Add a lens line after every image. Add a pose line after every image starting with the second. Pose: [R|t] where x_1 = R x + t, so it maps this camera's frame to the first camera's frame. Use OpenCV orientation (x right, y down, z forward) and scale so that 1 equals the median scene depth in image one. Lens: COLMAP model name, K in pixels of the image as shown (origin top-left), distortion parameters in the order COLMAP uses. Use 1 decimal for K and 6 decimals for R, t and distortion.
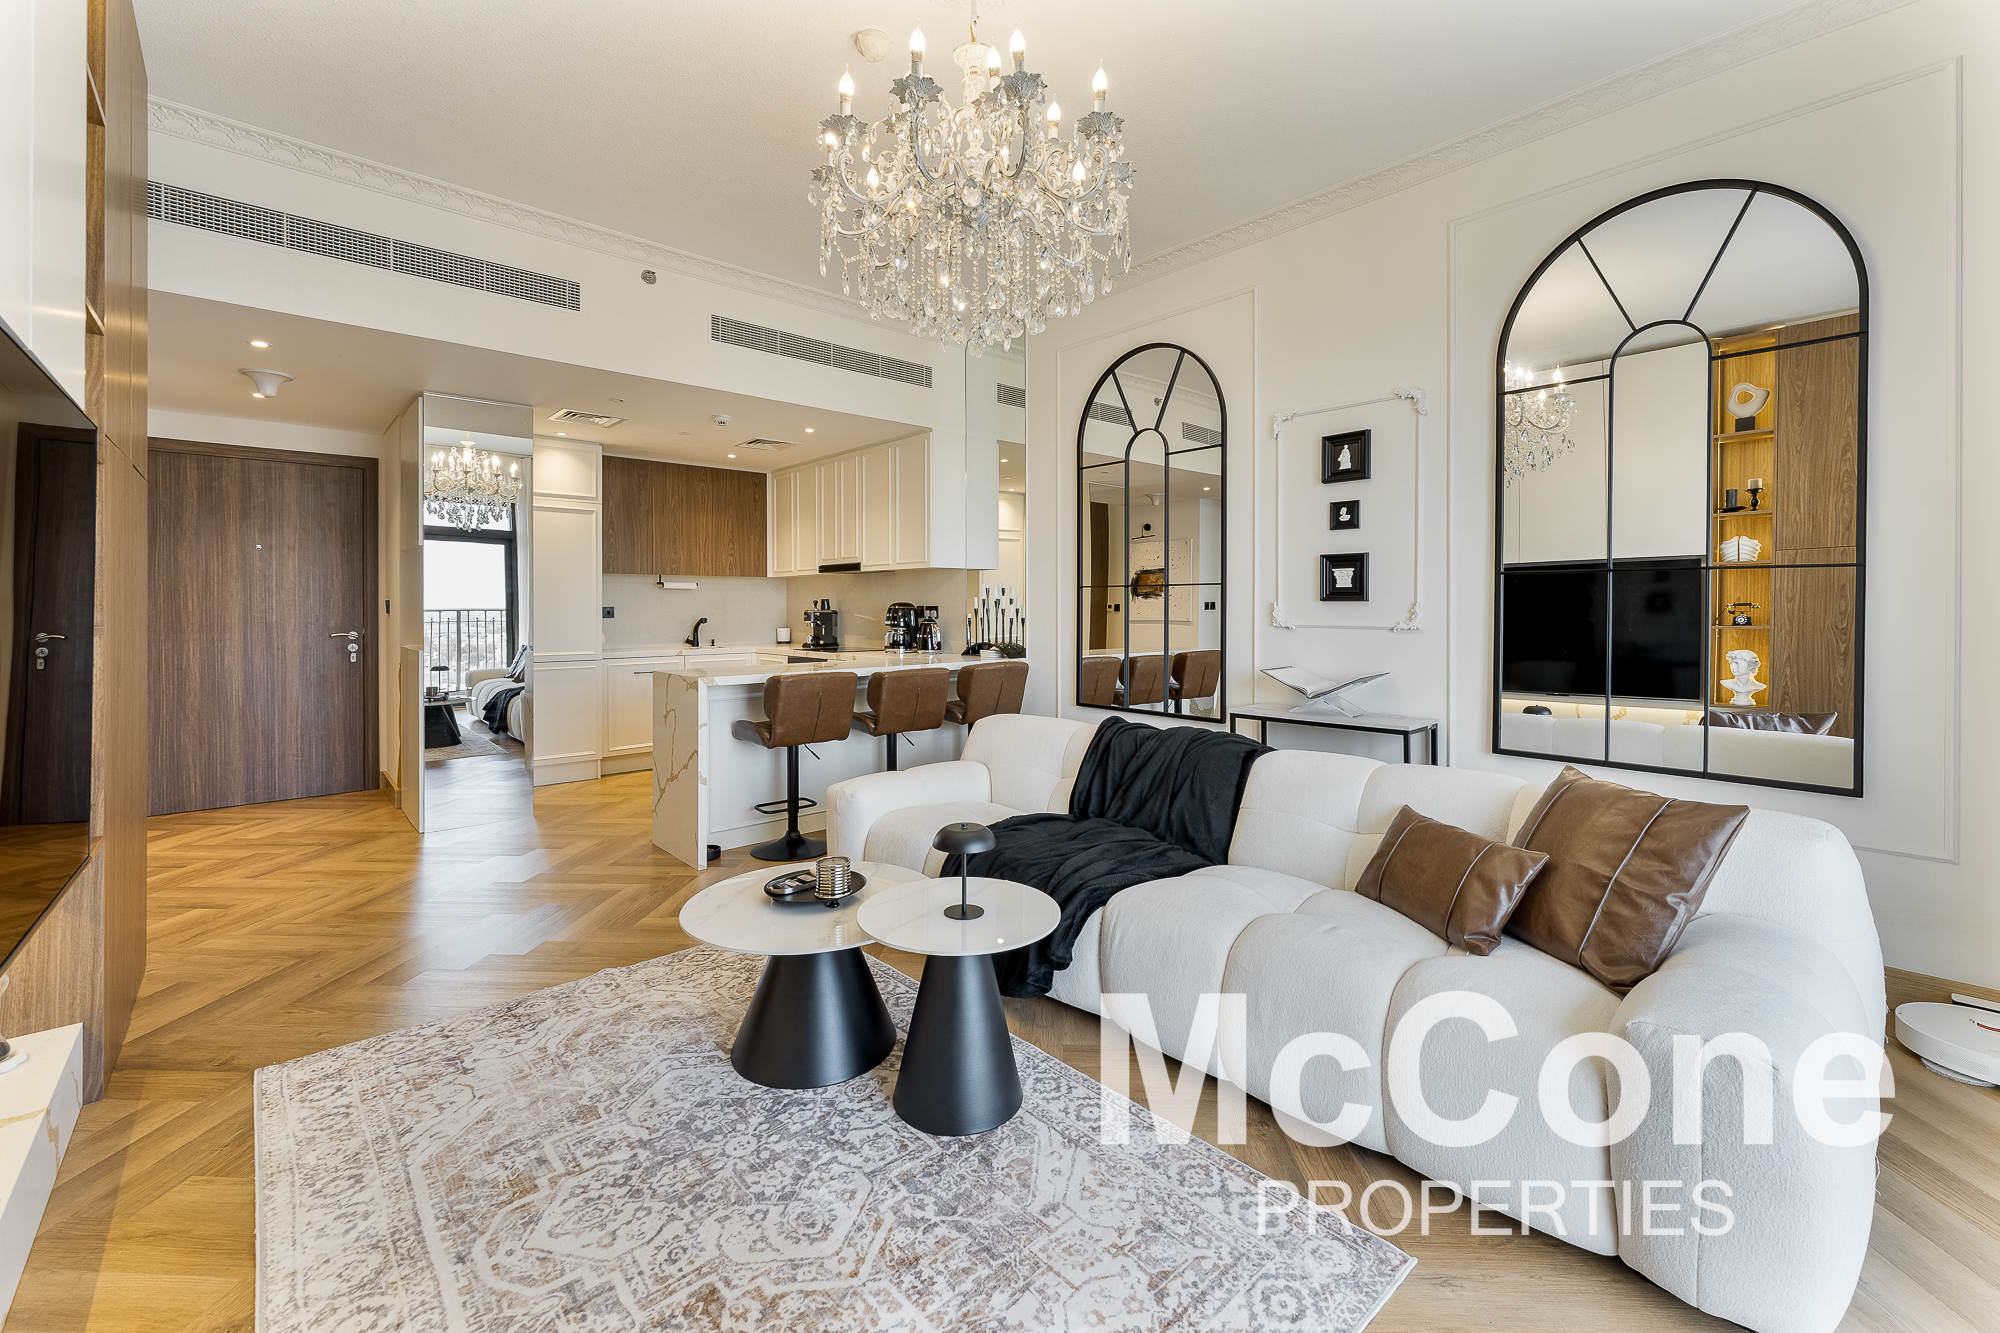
lens RADIAL K [[826.3, 0, 995.9], [0, 826.3, 592.3], [0, 0, 1]] dist [-0.000274, -0.000175]
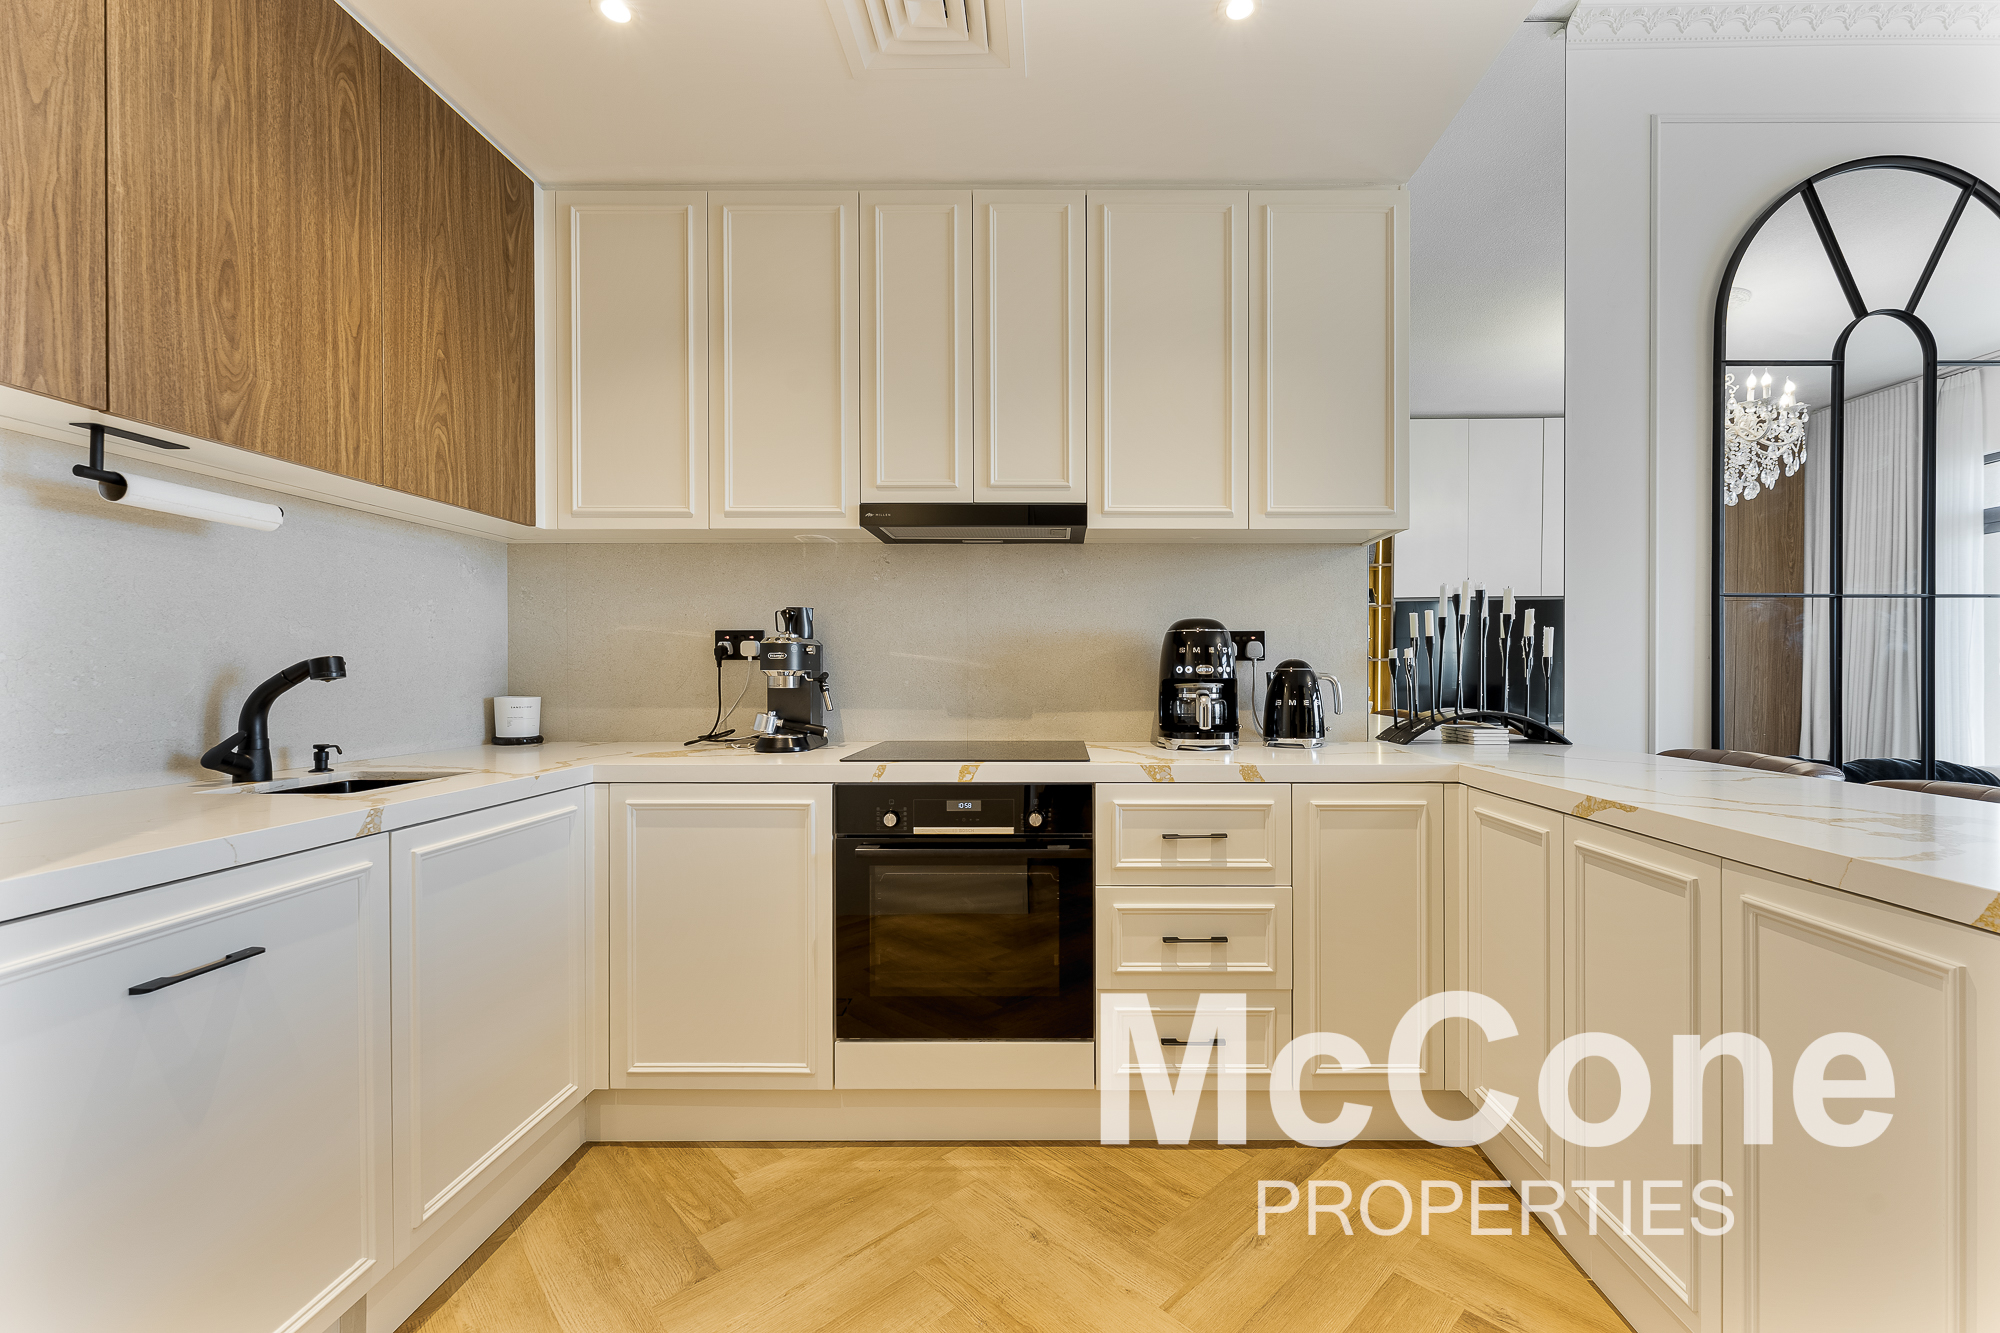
lens RADIAL K [[822.7, 0, 1060.6], [0, 822.7, 671.7], [0, 0, 1]] dist [-0.005886, -0.000139]
pose [[0.665275, 0.001461, 0.746597, -0.485531], [-0.015620, 0.999806, 0.011962, 0.036364], [-0.746435, -0.019620, 0.665169, 0.854264]]
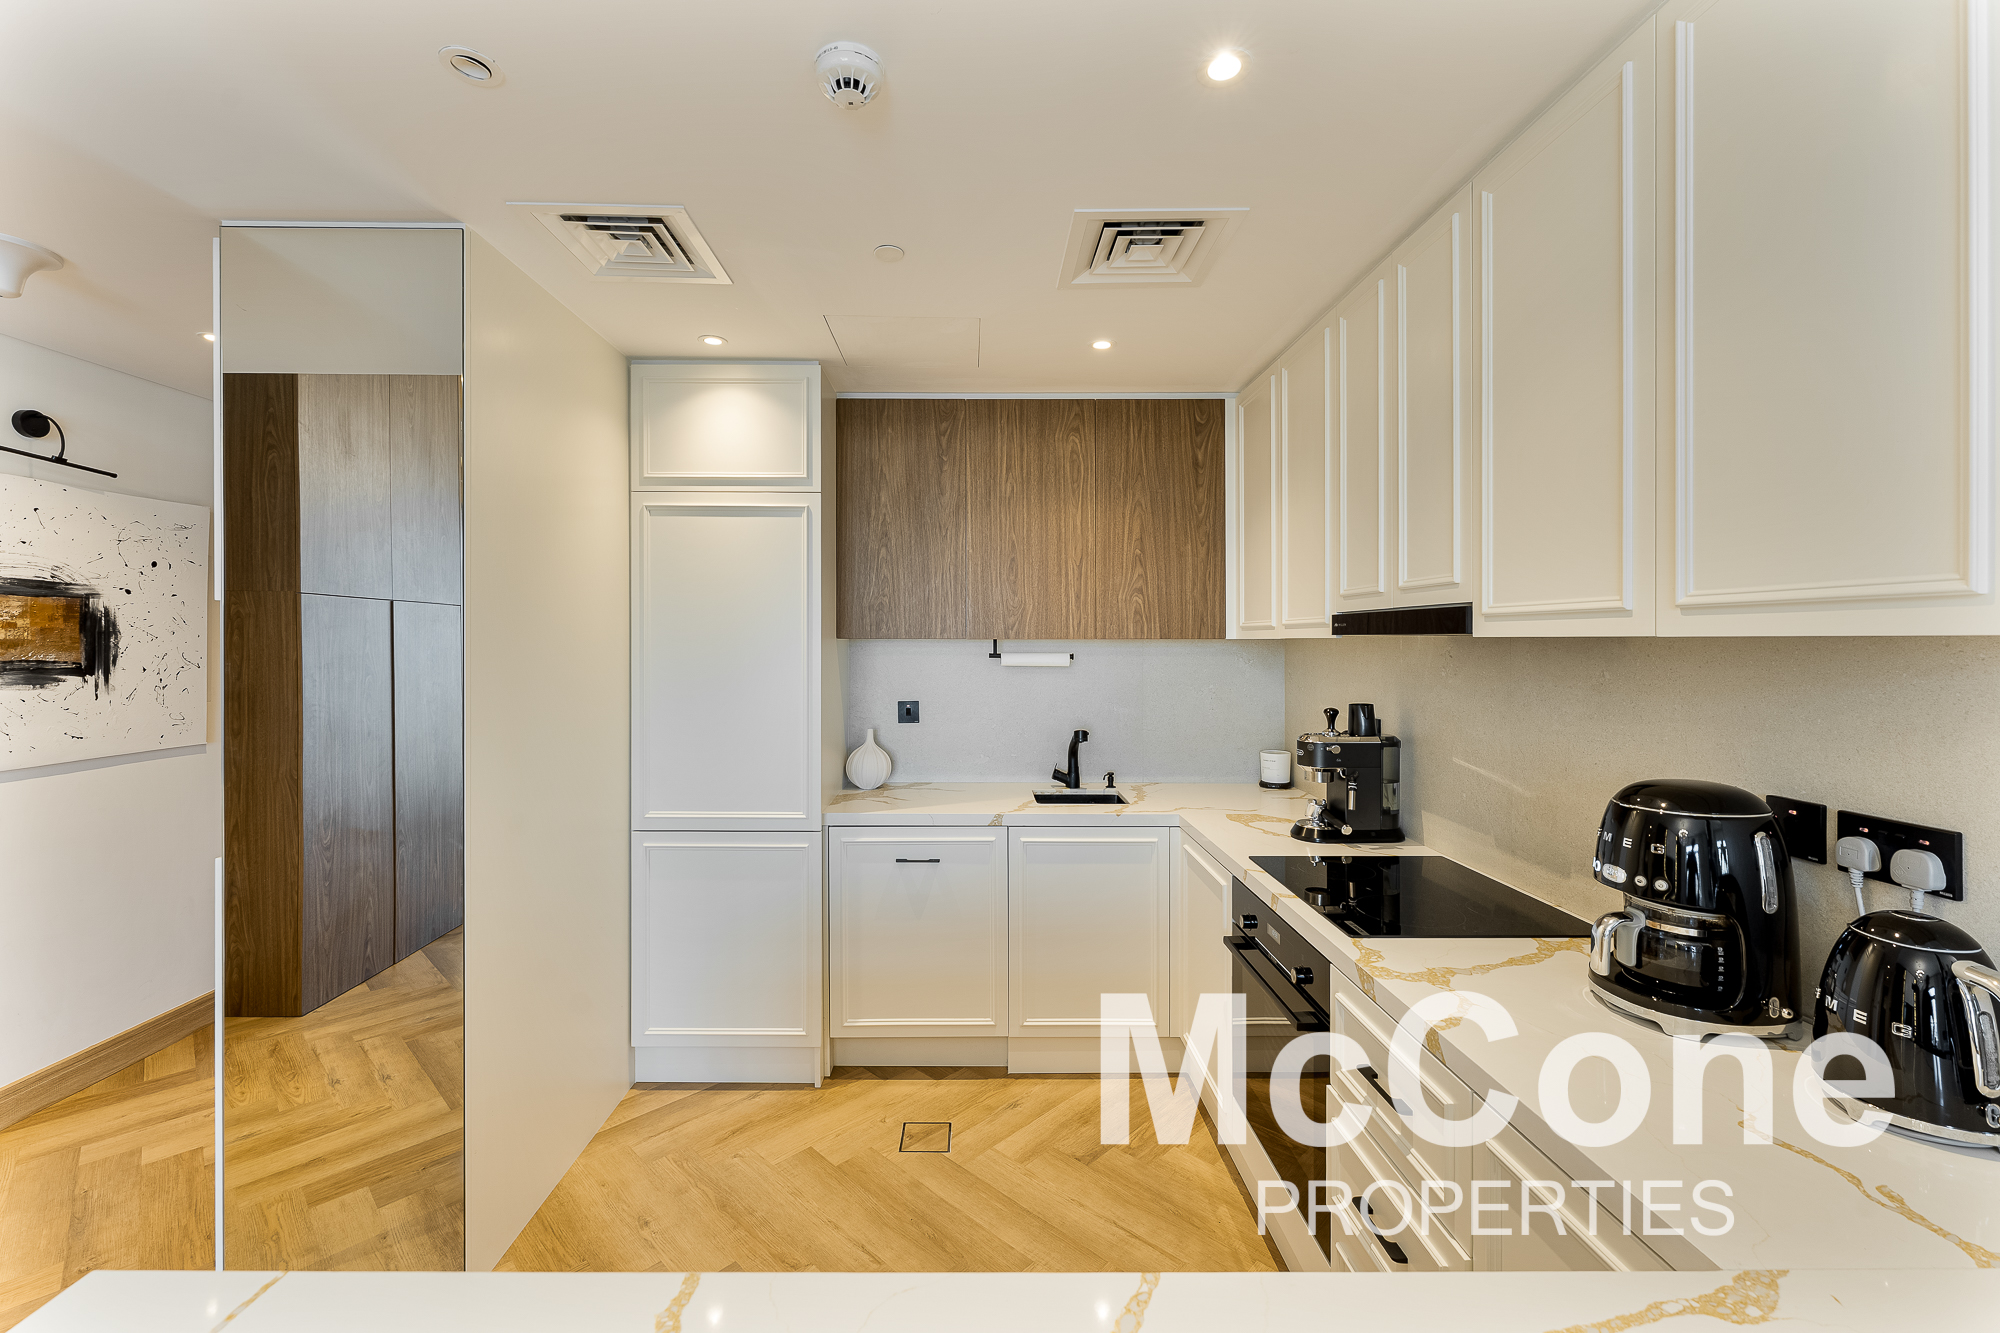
lens RADIAL K [[808.5, 0, 977.1], [0, 808.5, 647.7], [0, 0, 1]] dist [-0.000318, -0.000177]
pose [[0.750027, 0.009514, -0.661339, -0.123640], [0.007996, 0.999693, 0.023451, -0.032421], [0.661359, -0.022877, 0.749720, 0.777200]]
